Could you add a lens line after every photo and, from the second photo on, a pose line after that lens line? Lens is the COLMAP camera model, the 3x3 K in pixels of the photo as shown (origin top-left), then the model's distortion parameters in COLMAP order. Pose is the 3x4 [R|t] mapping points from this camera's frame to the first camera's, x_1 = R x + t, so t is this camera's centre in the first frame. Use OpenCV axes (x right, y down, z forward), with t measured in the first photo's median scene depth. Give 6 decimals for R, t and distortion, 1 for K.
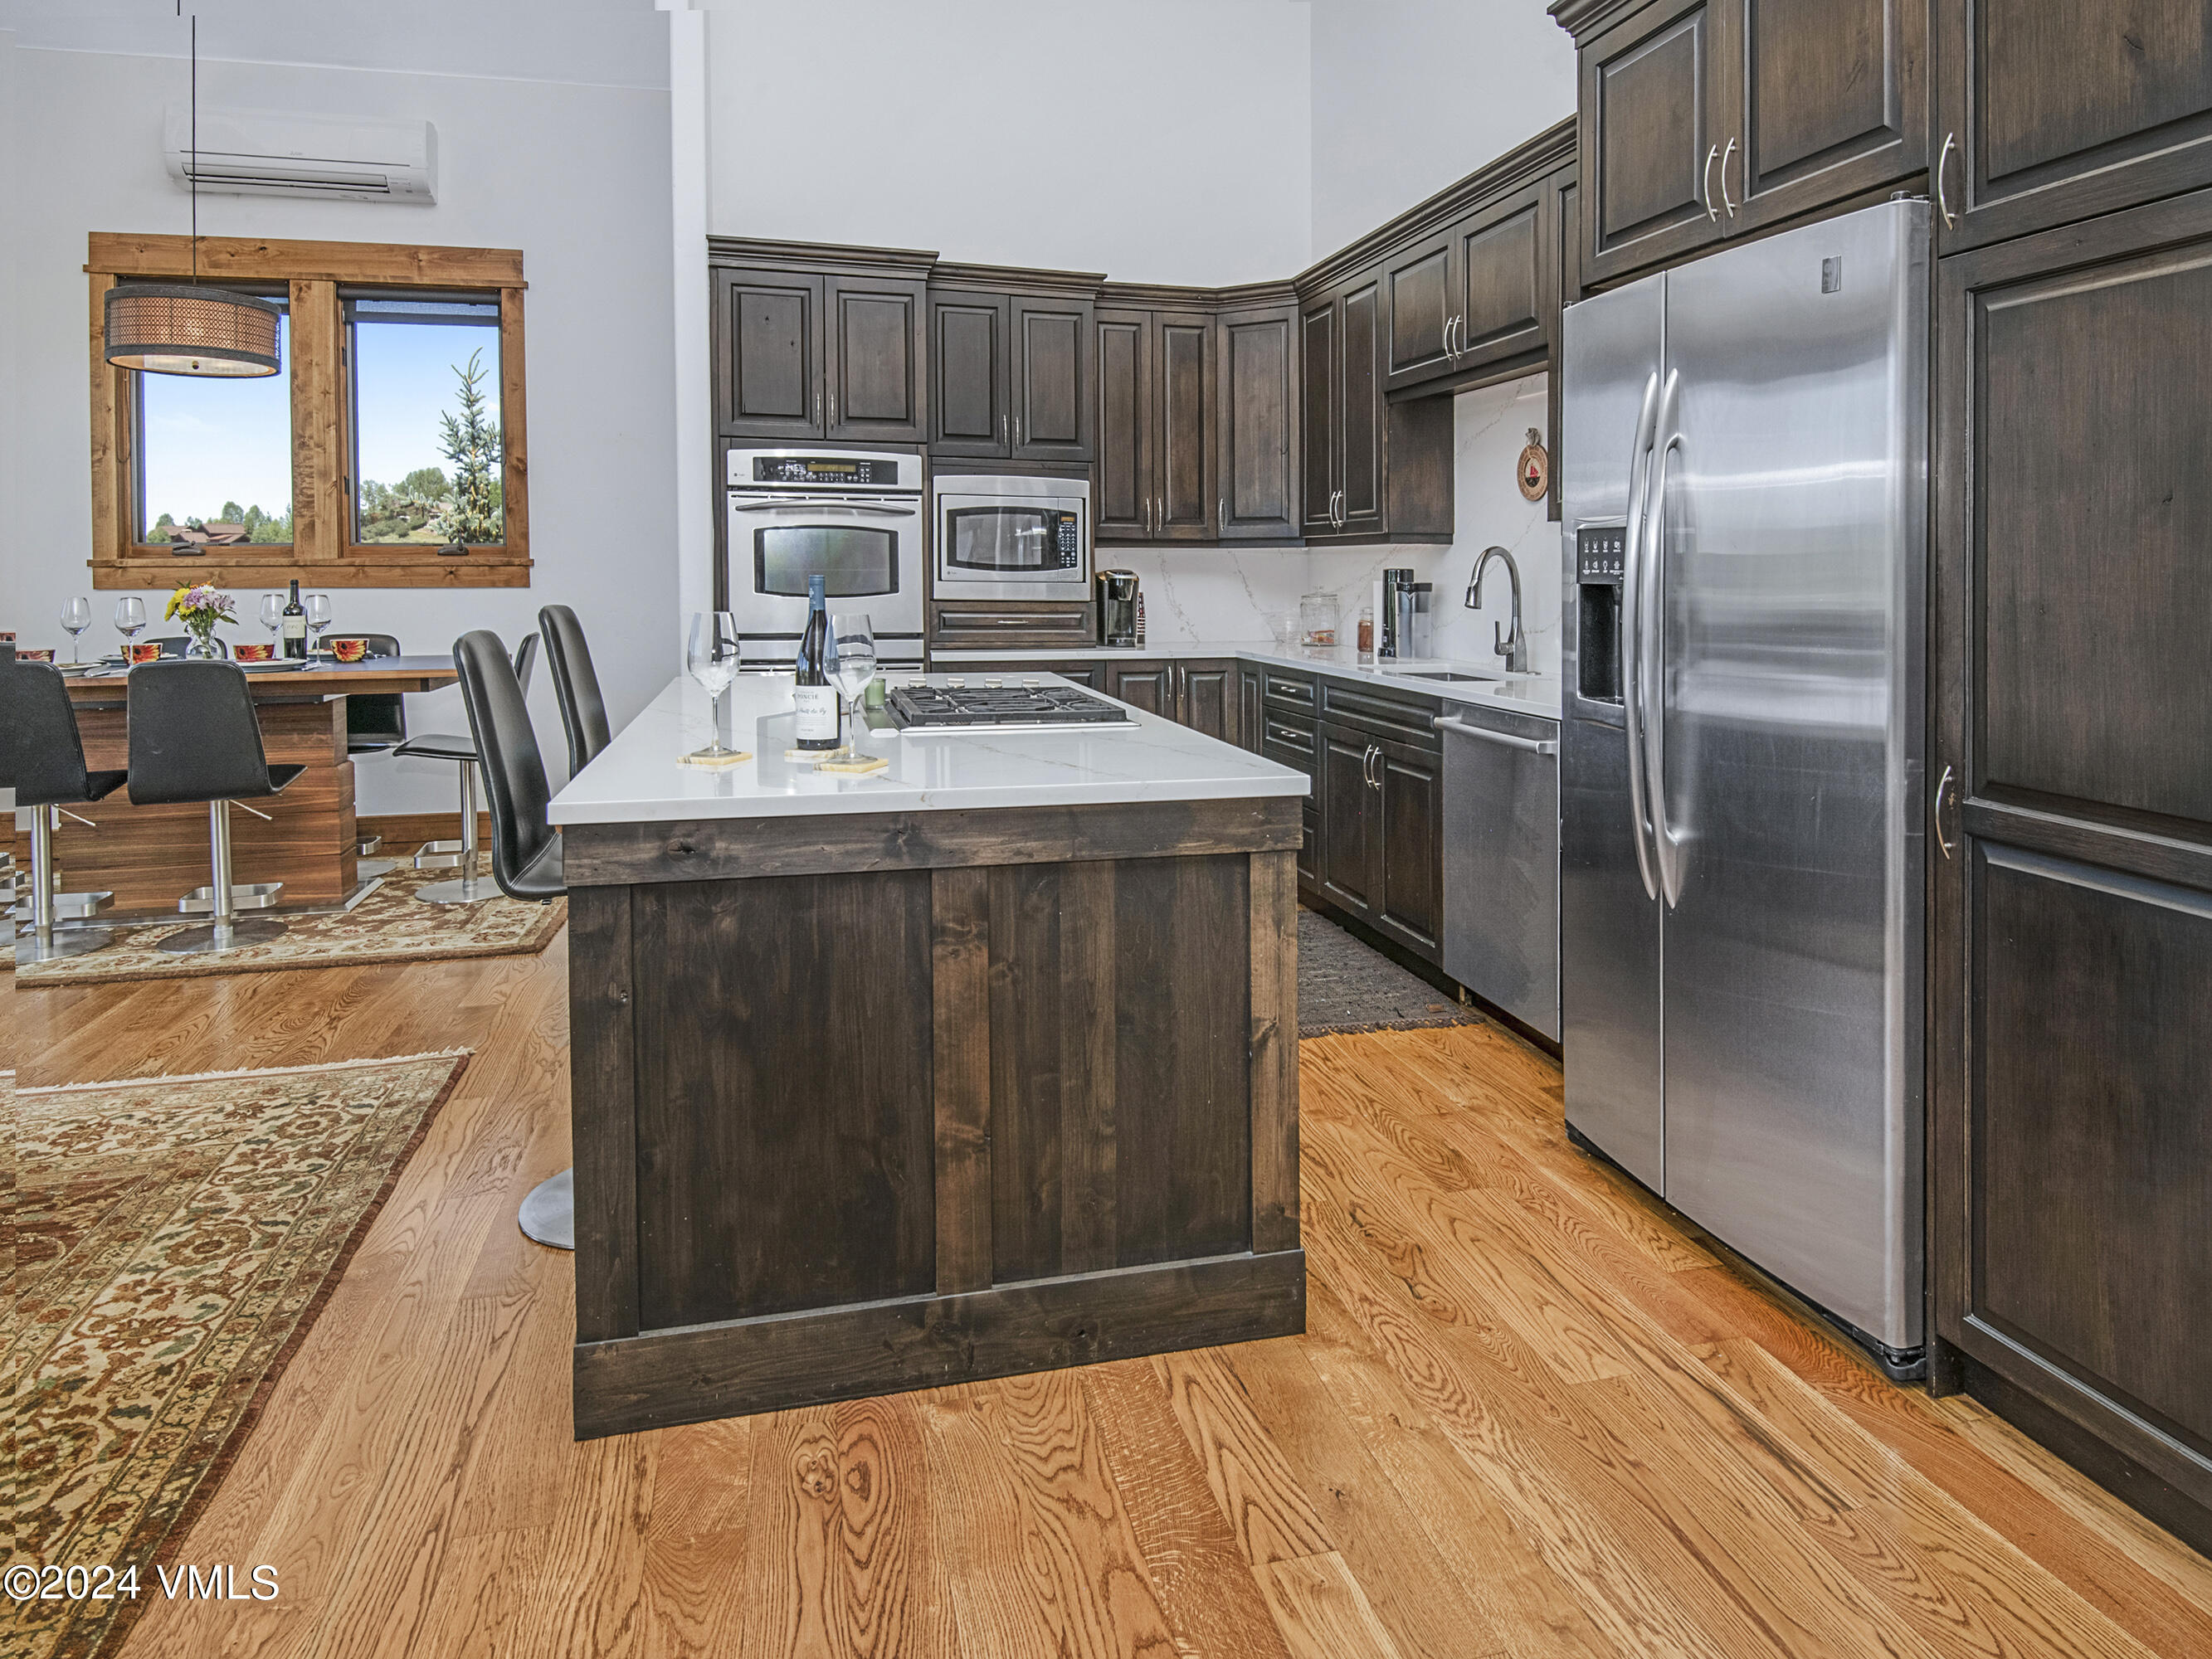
lens RADIAL K [[1308.3, 0, 1004.3], [0, 1308.3, 626.6], [0, 0, 1]] dist [-0.014398, -0.005603]
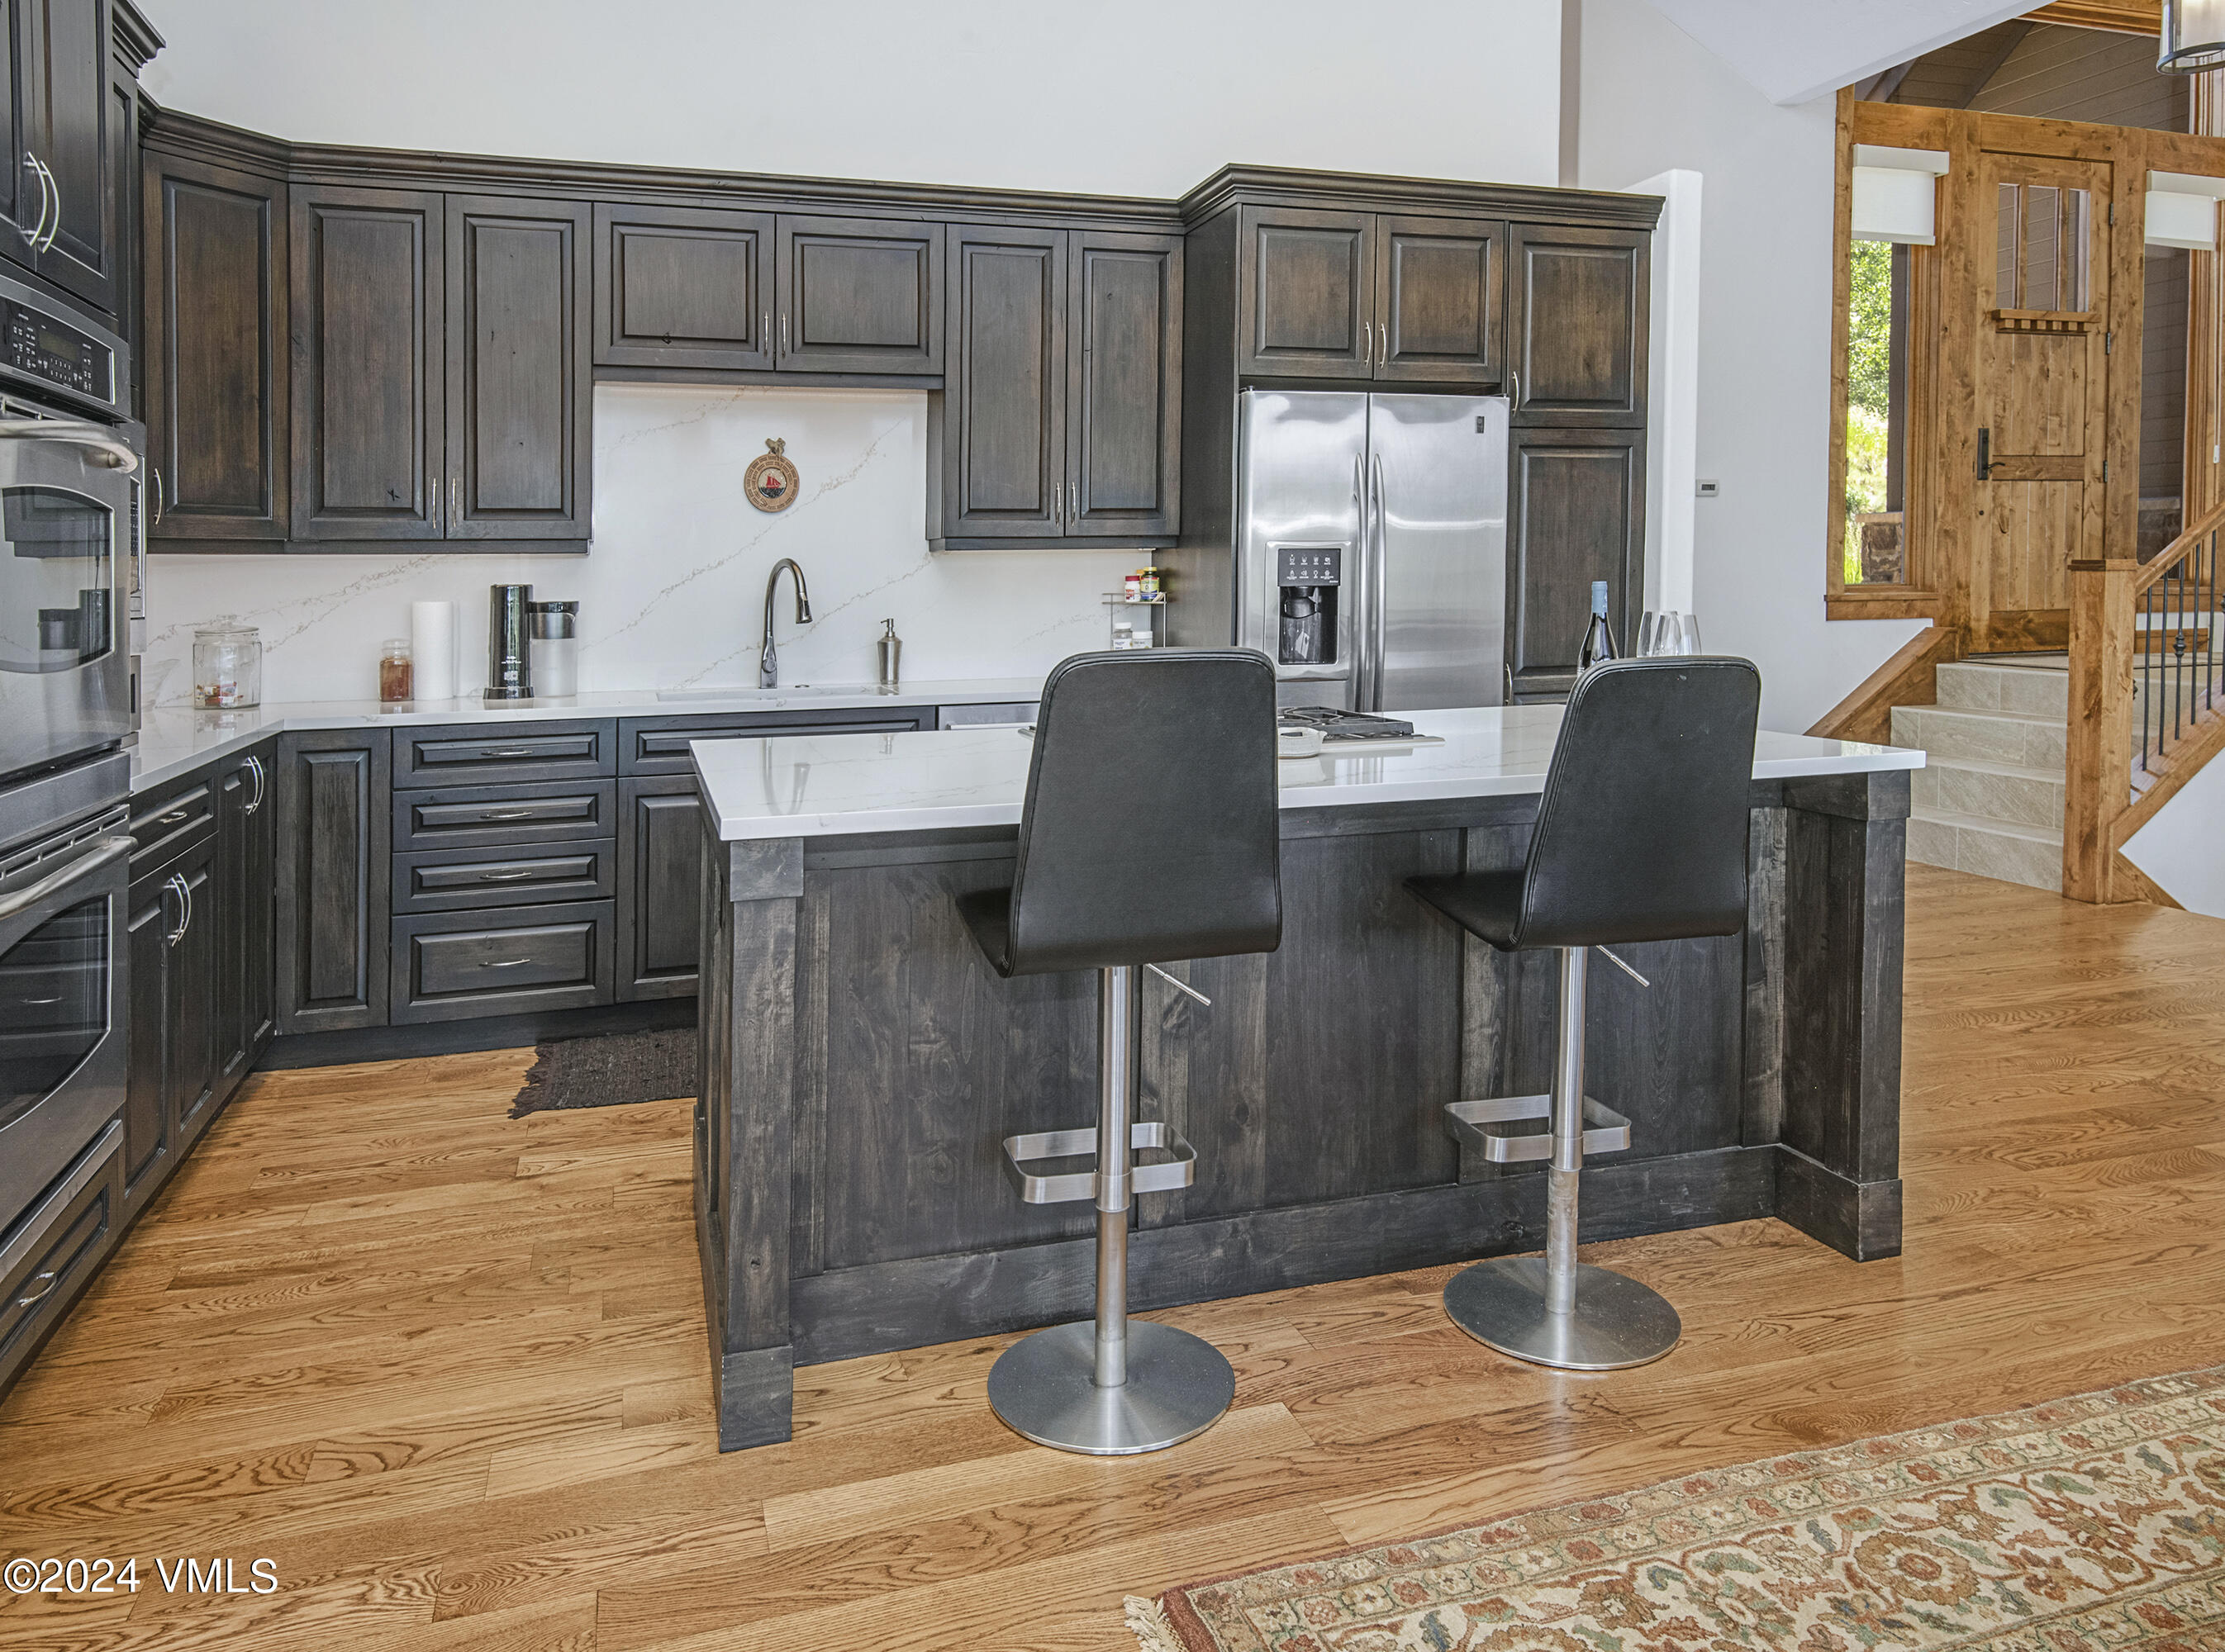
lens RADIAL K [[1618.2, 0, 1199.6], [0, 1618.2, 602.9], [0, 0, 1]] dist [-0.010708, 0.024354]
pose [[-0.161387, -0.018386, 0.986720, -1.328741], [0.055522, 0.998074, 0.027678, -0.070929], [-0.985328, 0.059251, -0.160055, 1.416982]]
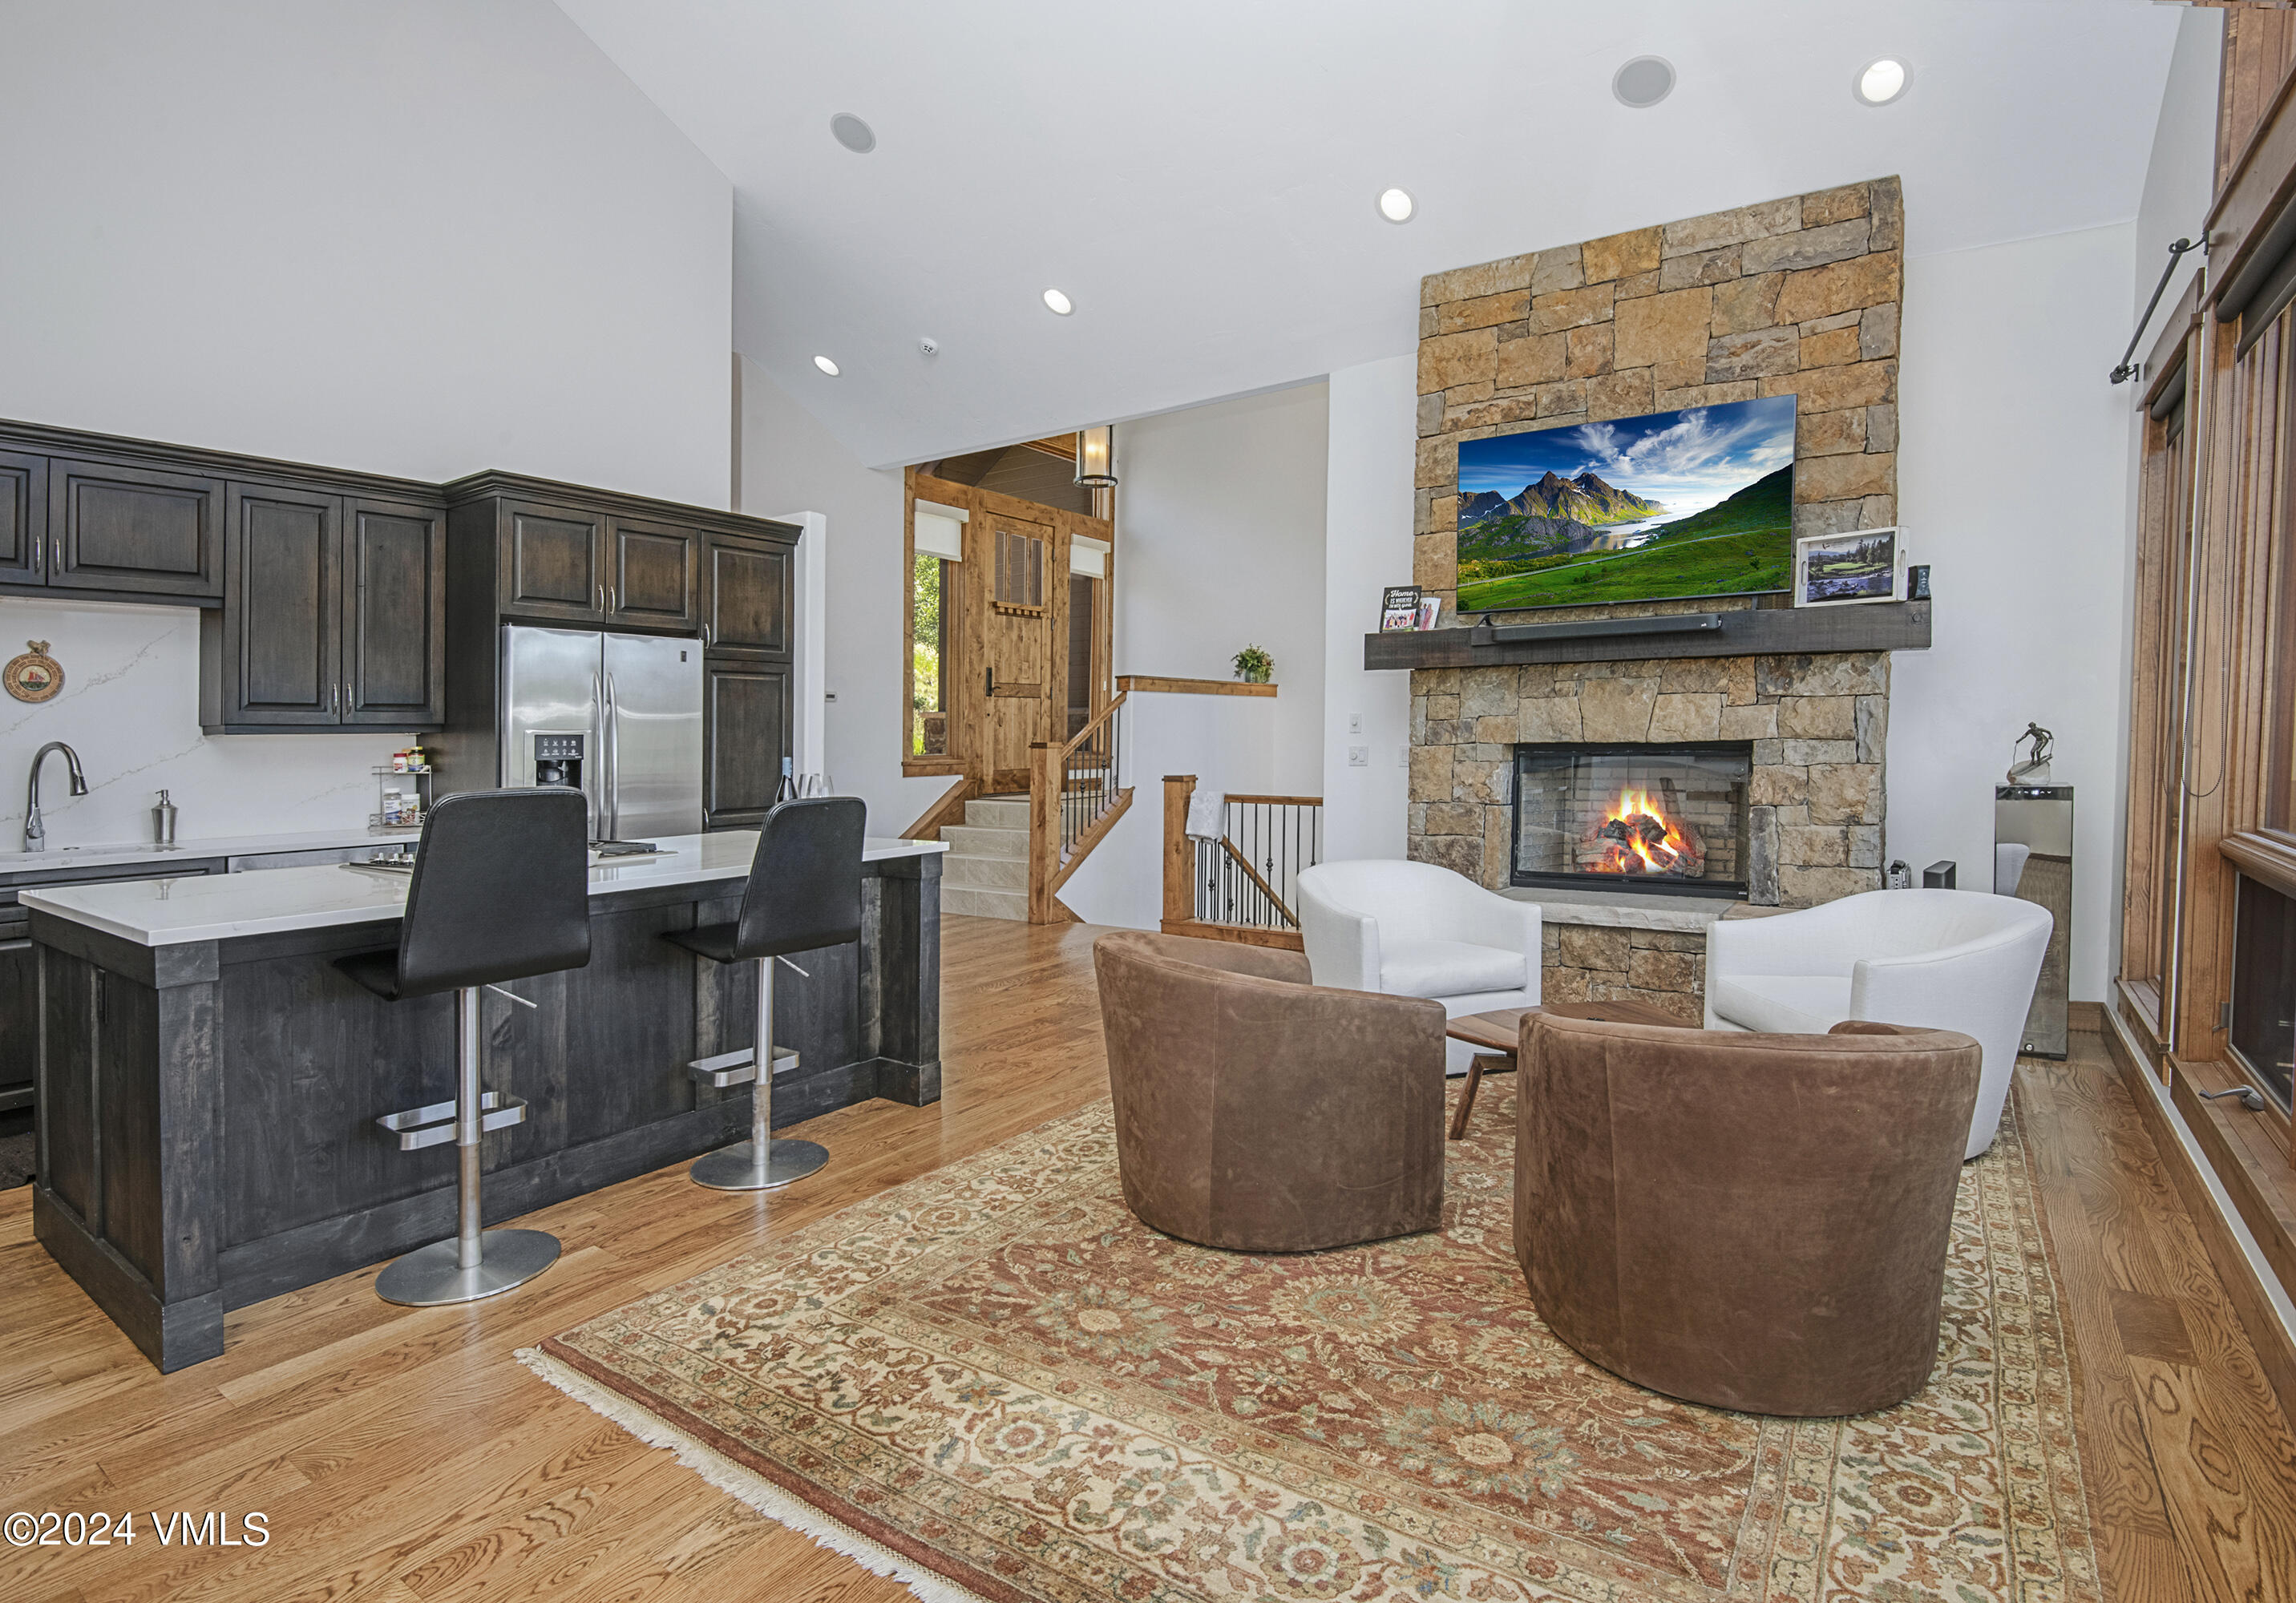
lens RADIAL K [[1106.8, 0, 1269.6], [0, 1106.8, 792.7], [0, 0, 1]] dist [-0.031160, 0.000089]
pose [[-0.749648, -0.030895, 0.661115, -1.636035], [0.035080, 0.995651, 0.086305, -0.094965], [-0.660906, 0.087890, -0.745304, 1.578624]]
